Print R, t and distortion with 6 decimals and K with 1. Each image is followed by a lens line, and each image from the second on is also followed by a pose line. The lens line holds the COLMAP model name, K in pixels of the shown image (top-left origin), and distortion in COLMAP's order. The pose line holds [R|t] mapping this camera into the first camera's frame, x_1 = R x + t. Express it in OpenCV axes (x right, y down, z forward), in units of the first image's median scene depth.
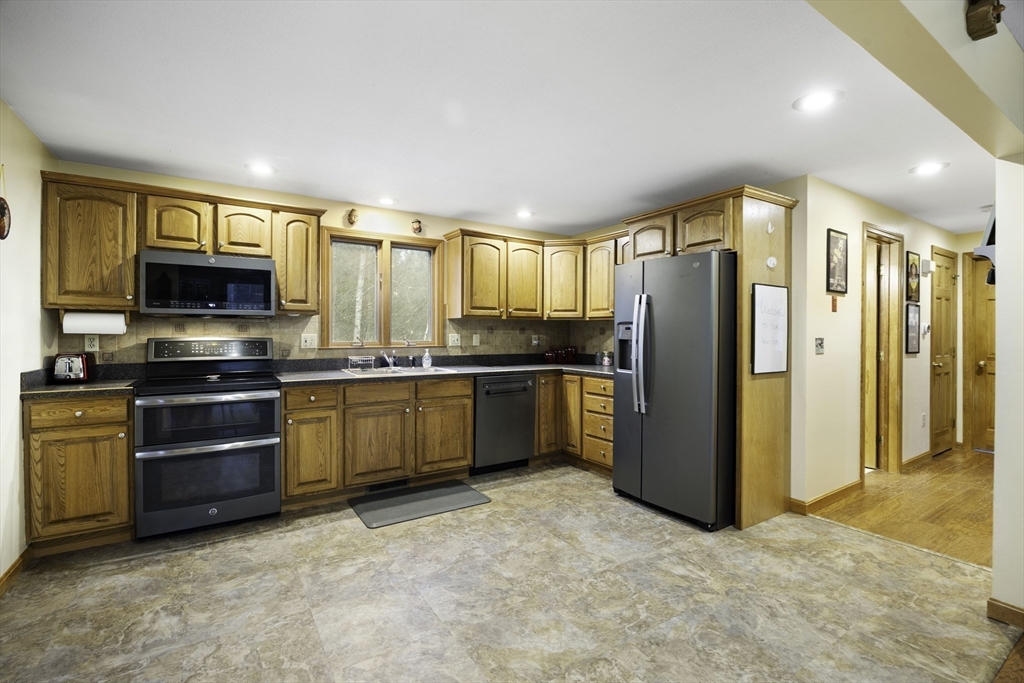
lens RADIAL K [[456.0, 0, 515.7], [0, 456.0, 336.3], [0, 0, 1]] dist [-0.014765, 0.000536]
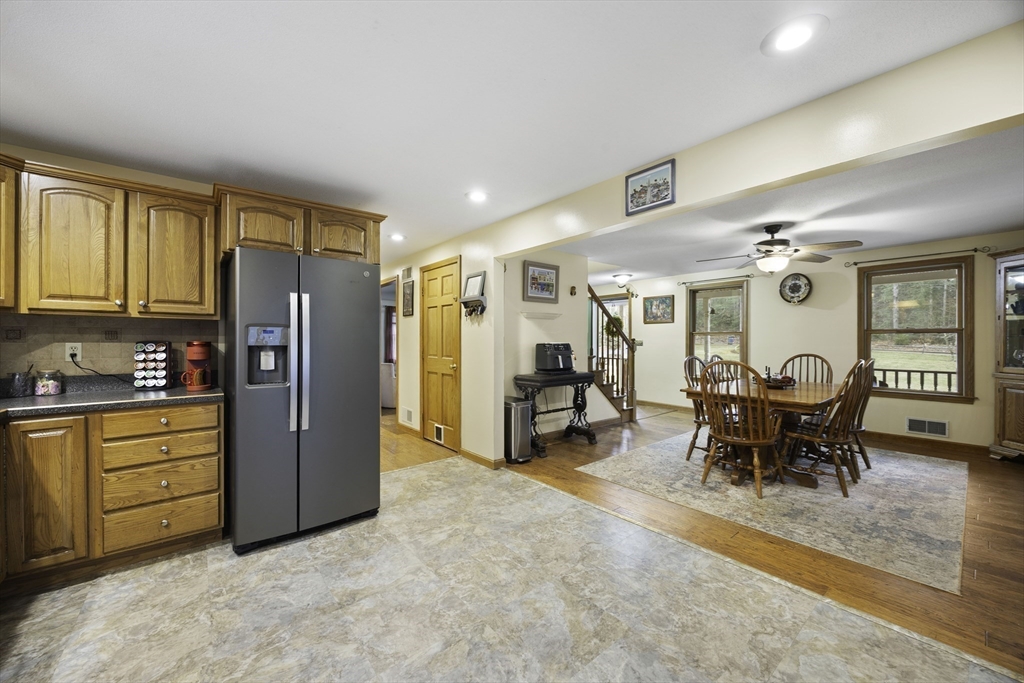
lens RADIAL K [[394.6, 0, 512.0], [0, 394.6, 341.5], [0, 0, 1]] dist [-0.001081, -0.000062]
pose [[-0.113870, -0.008349, 0.993461, -0.523250], [0.007790, 0.999926, 0.009296, -0.003535], [-0.993465, 0.008798, -0.113796, 0.704852]]
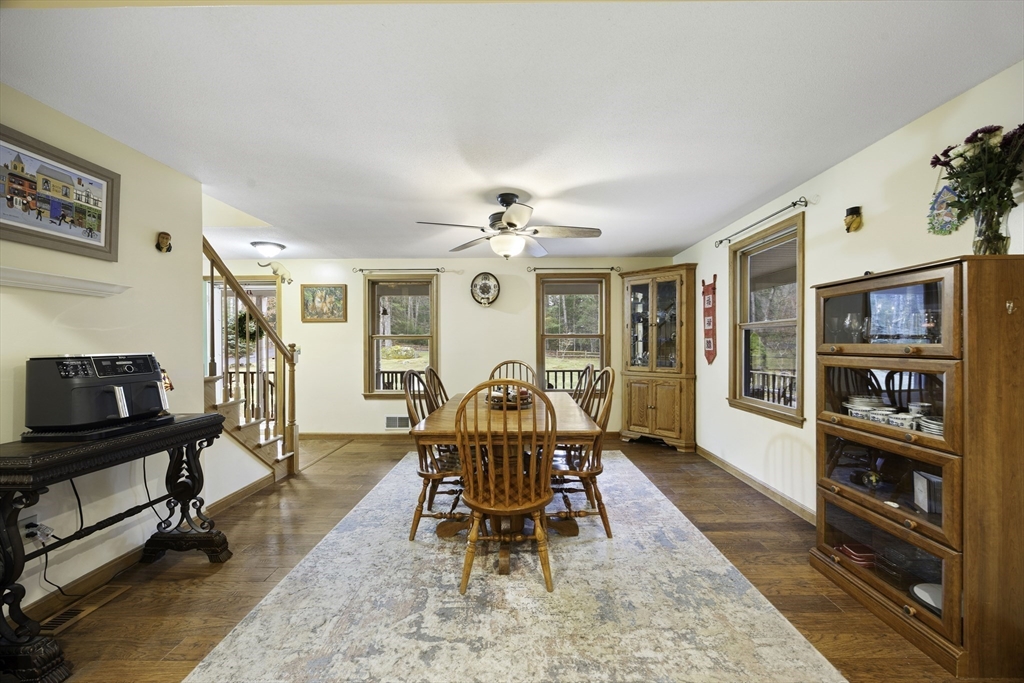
lens RADIAL K [[394.1, 0, 519.1], [0, 394.1, 348.6], [0, 0, 1]] dist [-0.001882, -0.000374]
pose [[-0.837215, -0.005542, 0.546845, 0.068905], [0.005870, 0.999800, 0.019119, 0.000546], [-0.546842, 0.019217, -0.837015, 0.533130]]
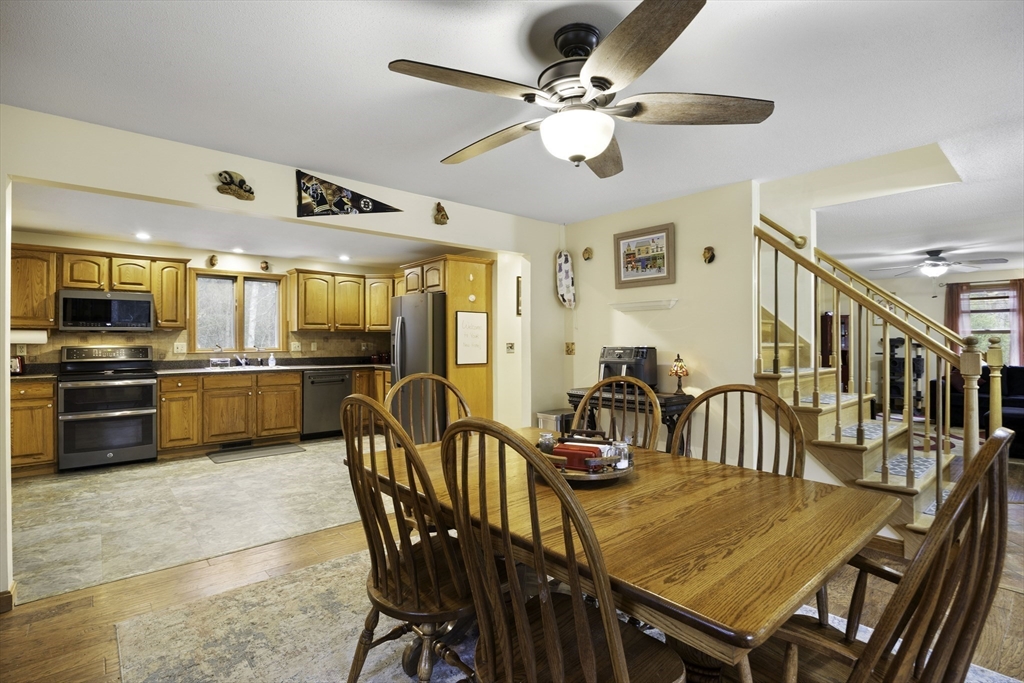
lens RADIAL K [[491.6, 0, 512.0], [0, 491.6, 341.5], [0, 0, 1]] dist [-0.011410, -0.000407]
pose [[0.991713, -0.006165, 0.128324, 0.458989], [0.007051, 0.999954, -0.006449, 0.009381], [-0.128279, 0.007301, 0.991711, -0.789415]]
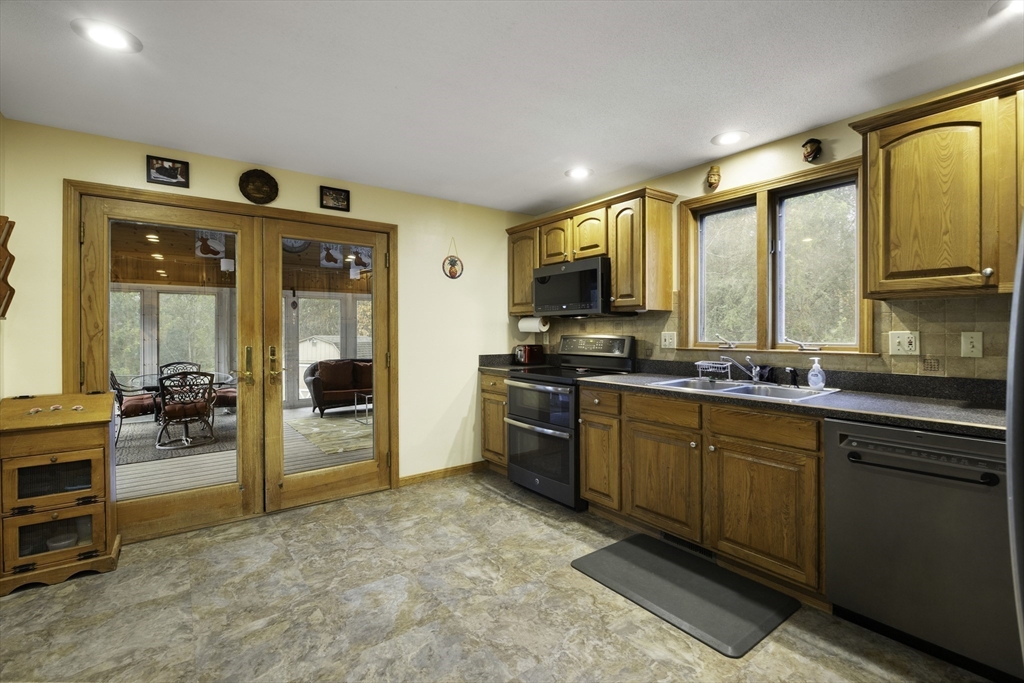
lens RADIAL K [[456.0, 0, 515.7], [0, 456.0, 336.3], [0, 0, 1]] dist [-0.014765, 0.000536]
pose [[0.066076, 0.007025, -0.997790, 0.464832], [-0.004794, 0.999966, 0.006723, -0.000930], [0.997803, 0.004340, 0.066107, 0.775728]]
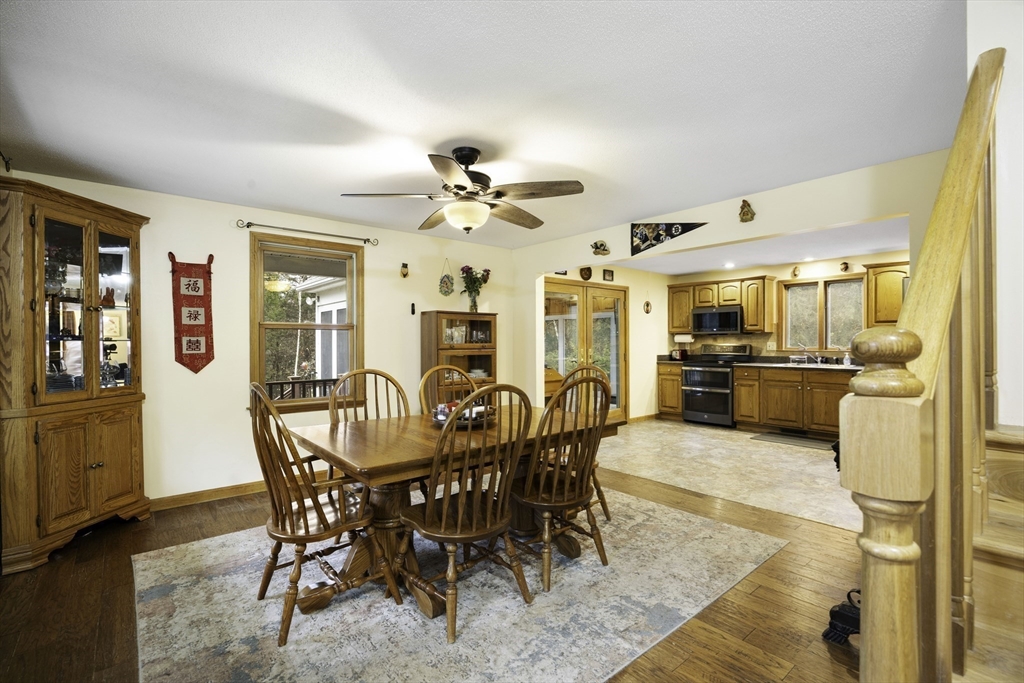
lens RADIAL K [[465.7, 0, 525.1], [0, 465.7, 344.8], [0, 0, 1]] dist [-0.000962, -0.000083]
pose [[0.136741, 0.002140, -0.990605, 1.465954], [-0.005019, 0.999986, 0.001467, 0.008779], [0.990594, 0.004772, 0.136750, -0.252833]]
